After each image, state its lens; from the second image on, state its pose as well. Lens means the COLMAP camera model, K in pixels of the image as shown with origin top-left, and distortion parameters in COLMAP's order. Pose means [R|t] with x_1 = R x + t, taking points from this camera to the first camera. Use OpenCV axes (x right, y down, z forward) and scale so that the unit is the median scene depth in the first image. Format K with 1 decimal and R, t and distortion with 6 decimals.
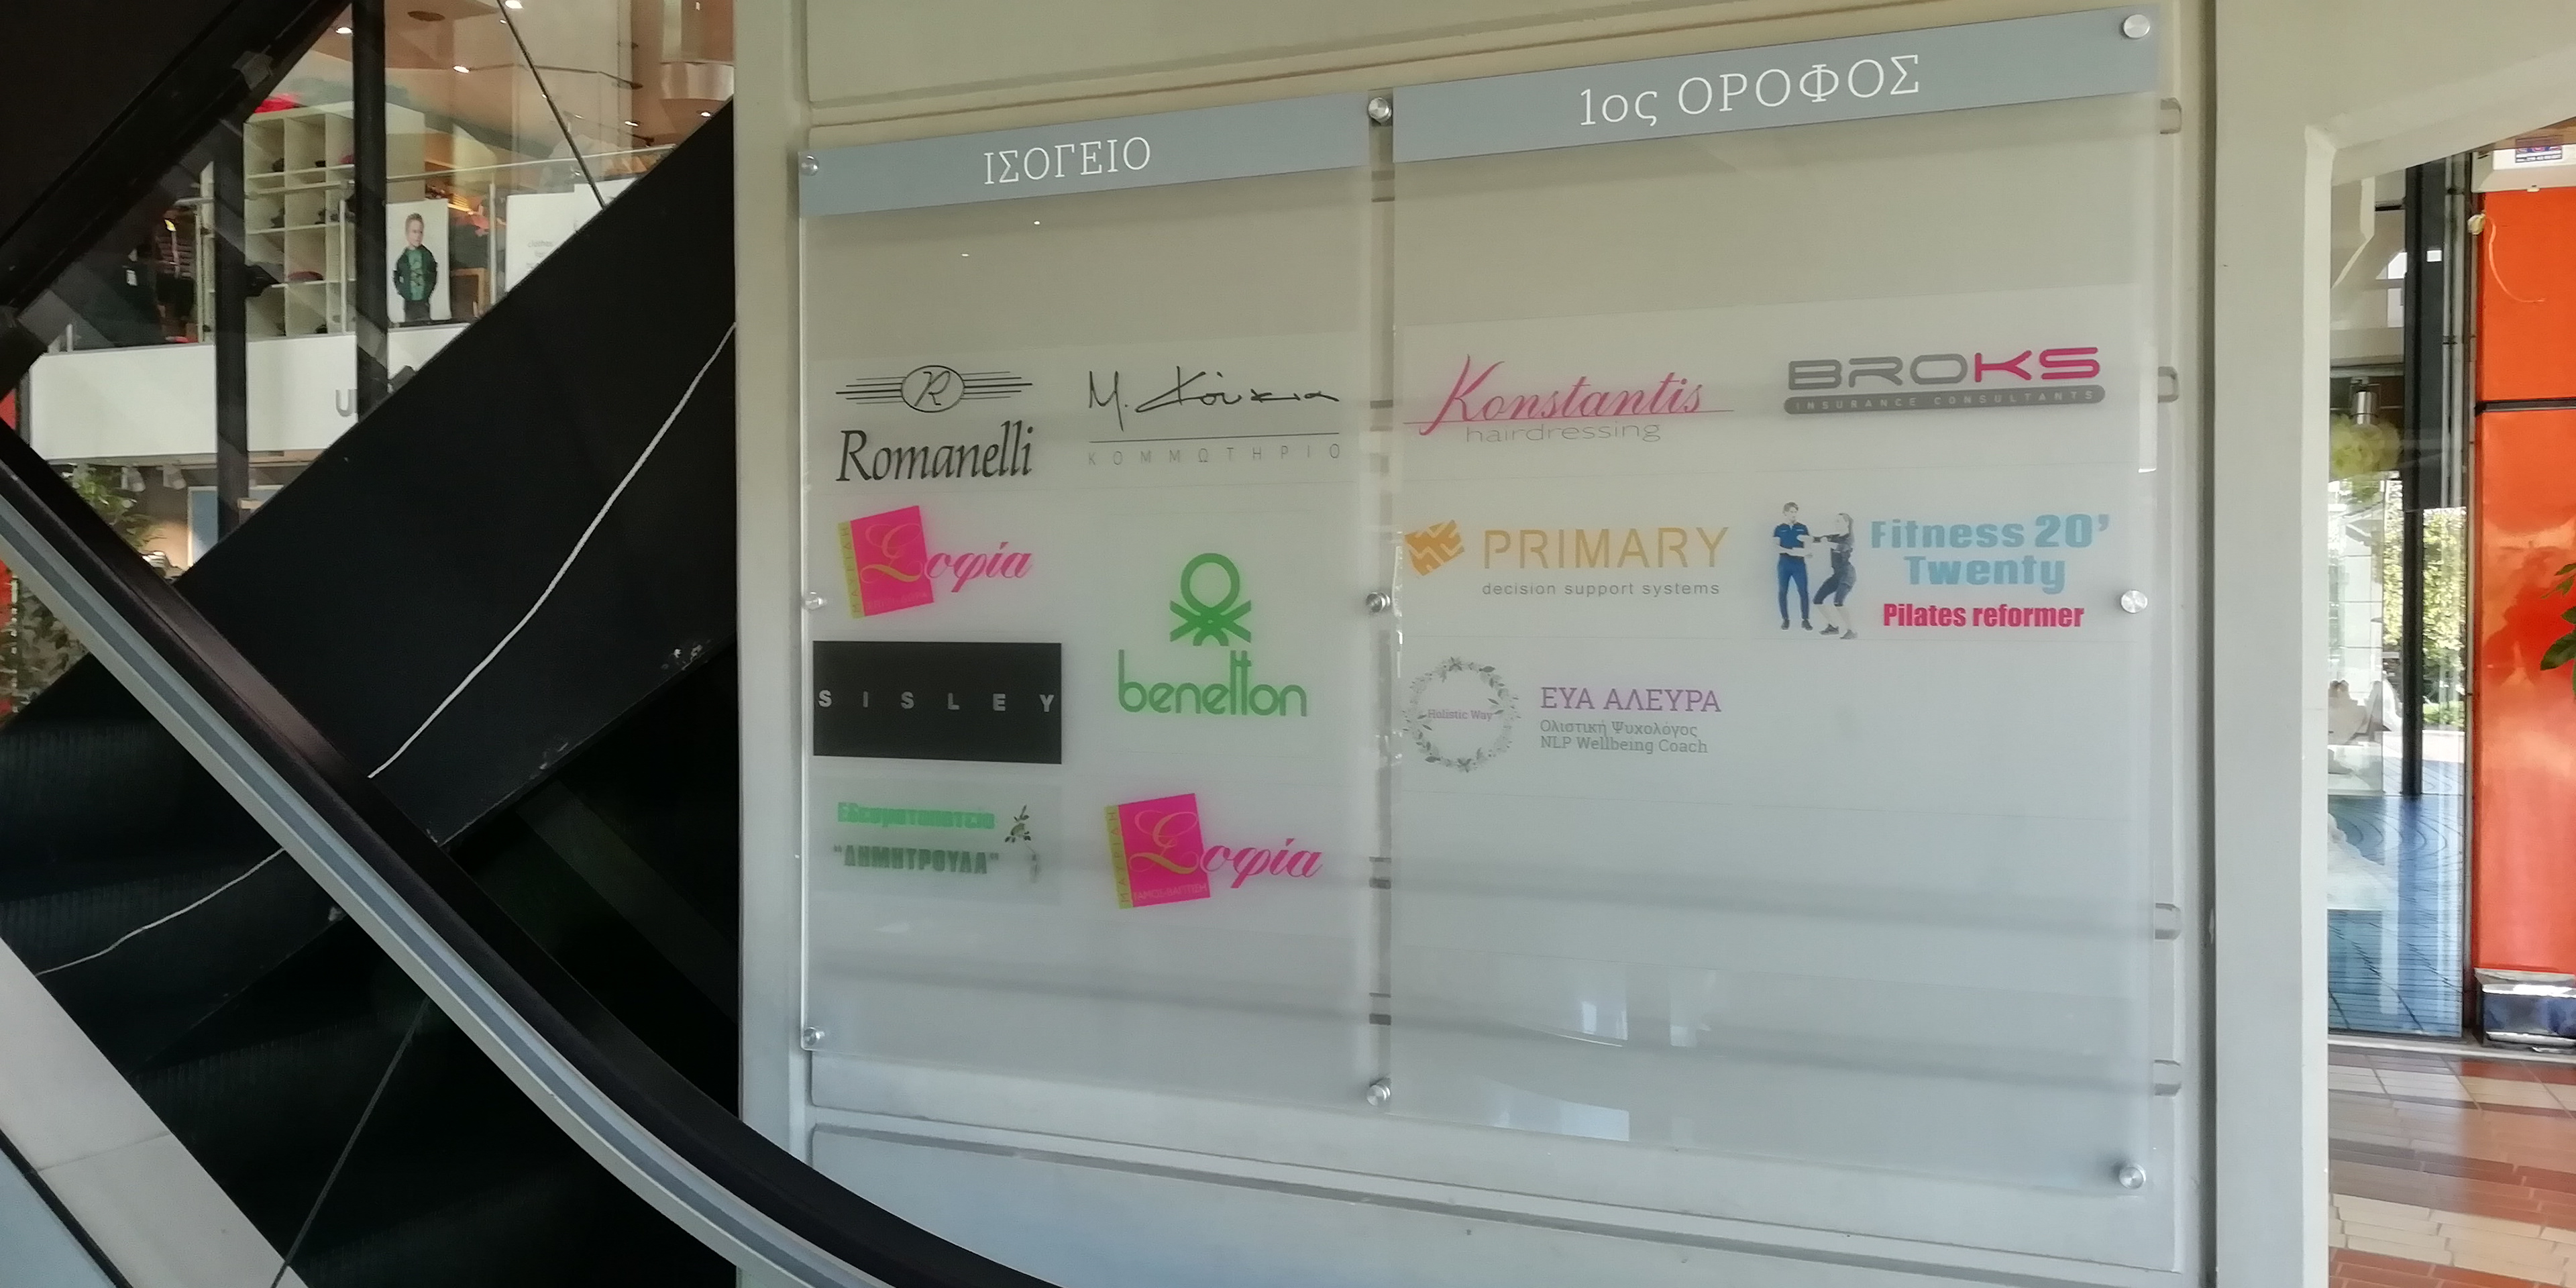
lens RADIAL K [[1909.3, 0, 1283.5], [0, 1909.3, 649.5], [0, 0, 1]] dist [0.032358, -0.004058]
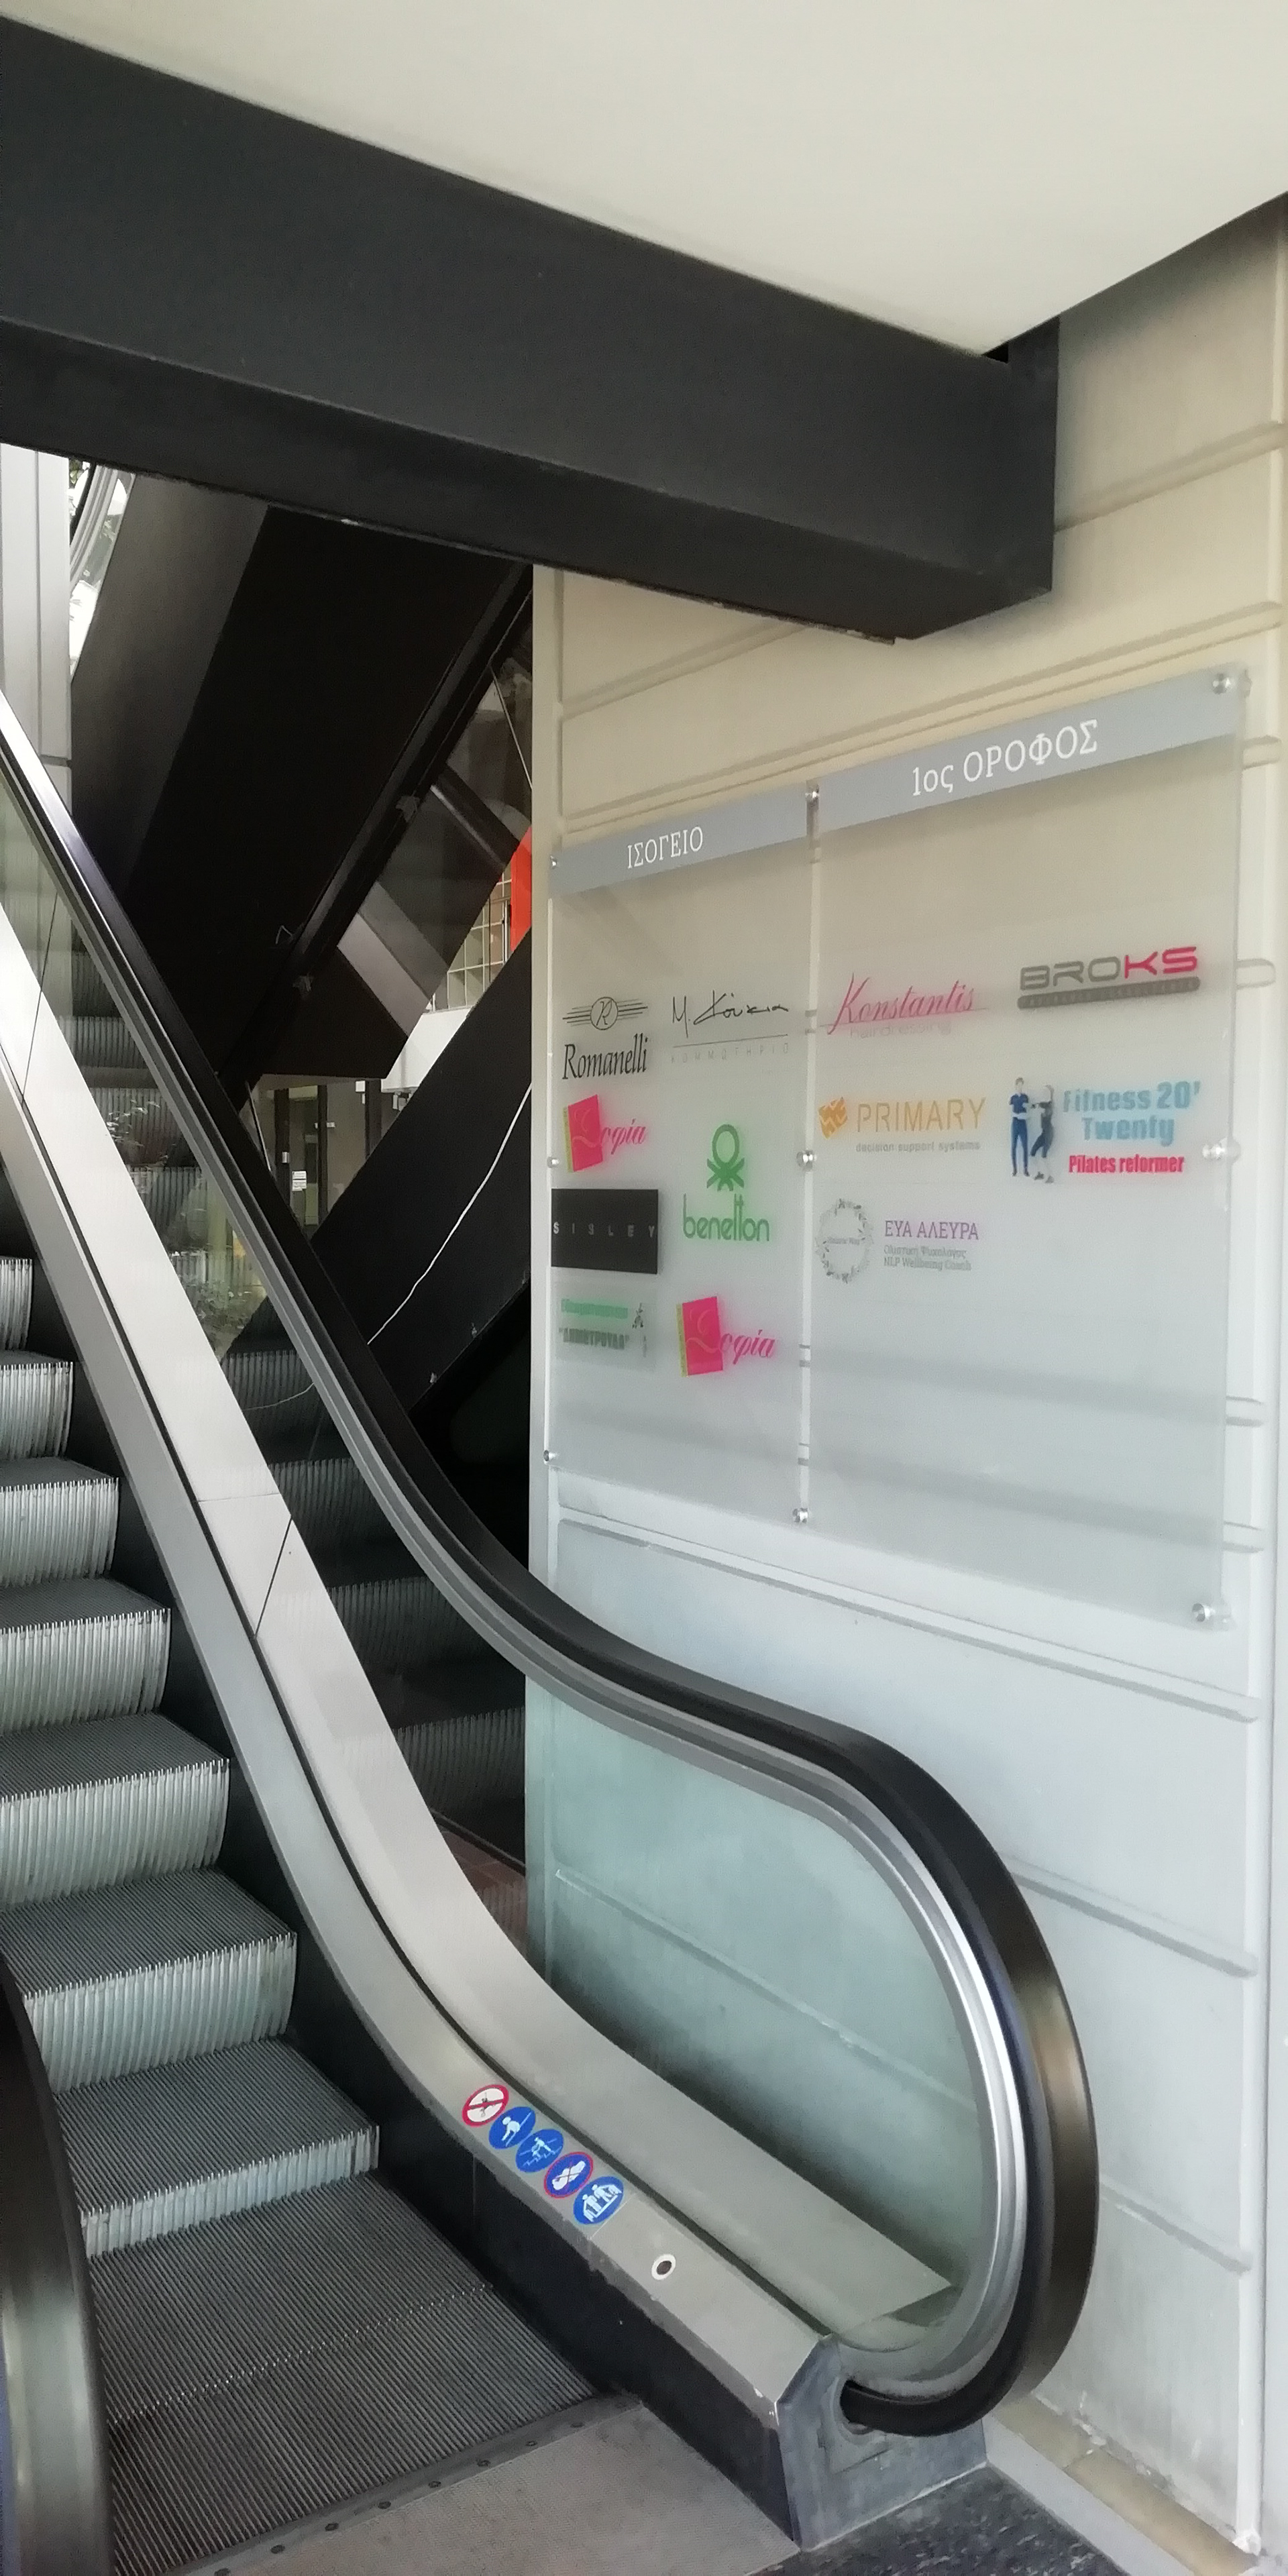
lens RADIAL K [[1909.3, 0, 636.1], [0, 1909.3, 1278.9], [0, 0, 1]] dist [0.032358, -0.004058]
pose [[0.826428, 0.025911, -0.562445, 0.746691], [-0.007330, 0.999351, 0.035269, 0.014644], [0.562994, -0.025024, 0.826082, -0.207878]]
